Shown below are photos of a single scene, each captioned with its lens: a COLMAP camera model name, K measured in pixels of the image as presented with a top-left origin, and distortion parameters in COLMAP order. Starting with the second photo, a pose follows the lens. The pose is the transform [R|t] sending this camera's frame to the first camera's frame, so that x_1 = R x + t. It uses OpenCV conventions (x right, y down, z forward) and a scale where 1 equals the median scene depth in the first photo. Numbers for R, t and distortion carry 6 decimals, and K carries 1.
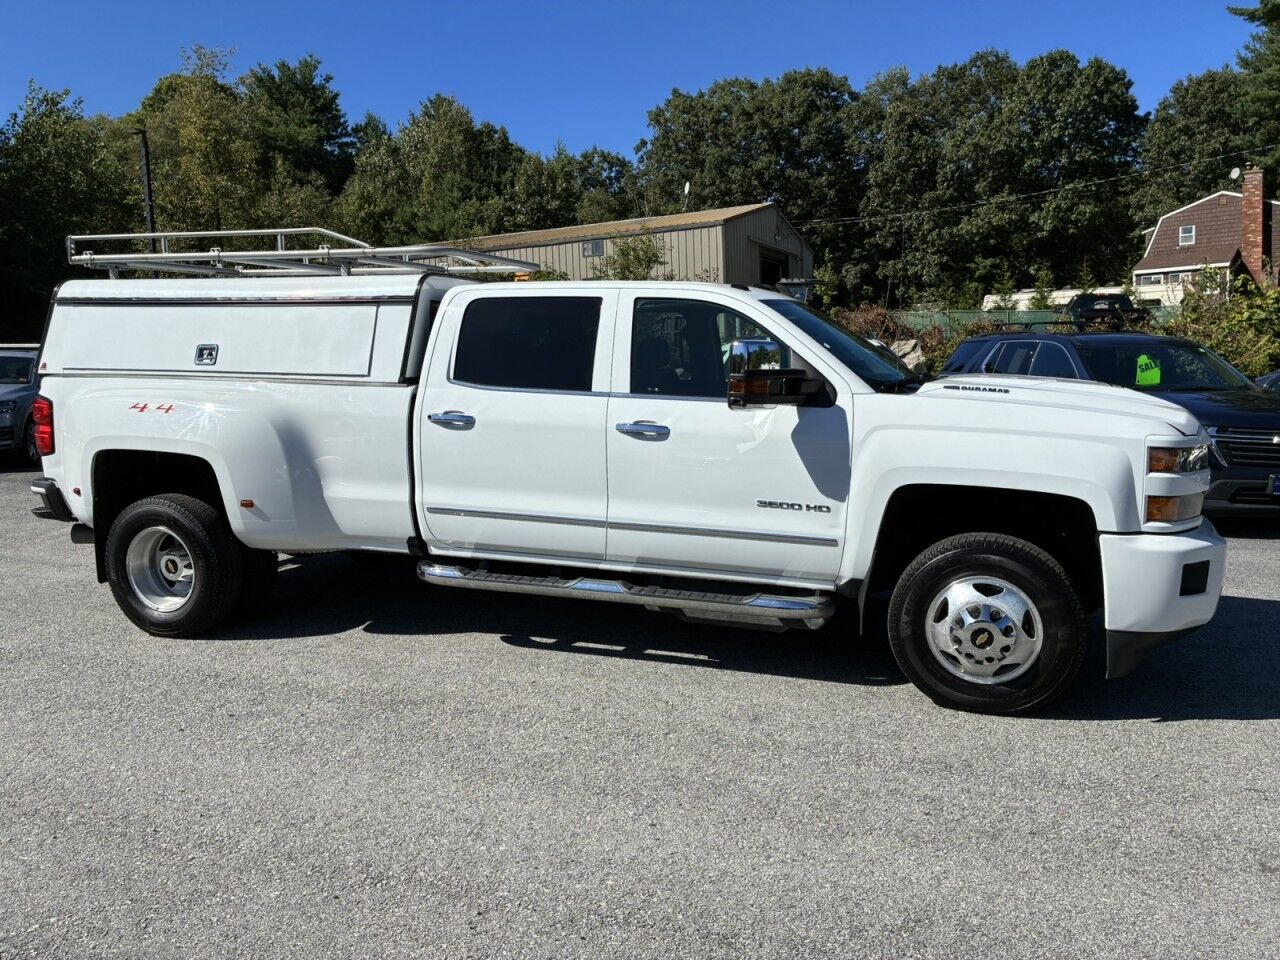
lens RADIAL K [[962.0, 0, 637.9], [0, 962.0, 476.5], [0, 0, 1]] dist [0.071585, -0.095024]
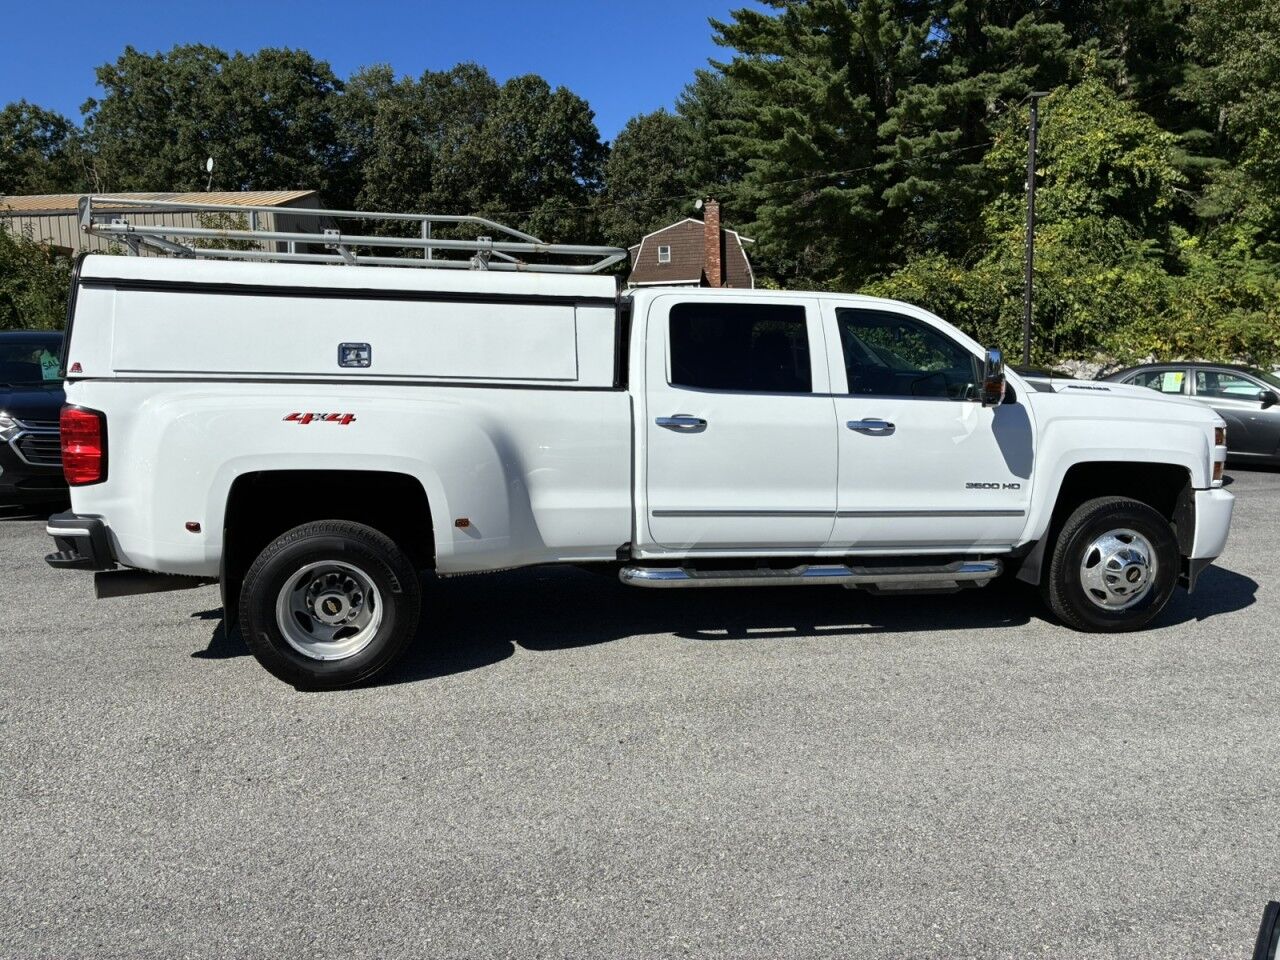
lens RADIAL K [[962.0, 0, 637.9], [0, 962.0, 476.5], [0, 0, 1]] dist [0.071585, -0.095024]
pose [[0.861077, -0.054456, 0.505551, -0.604626], [0.052575, 0.998455, 0.018003, -0.018808], [-0.505750, 0.011077, 0.862609, 0.125890]]
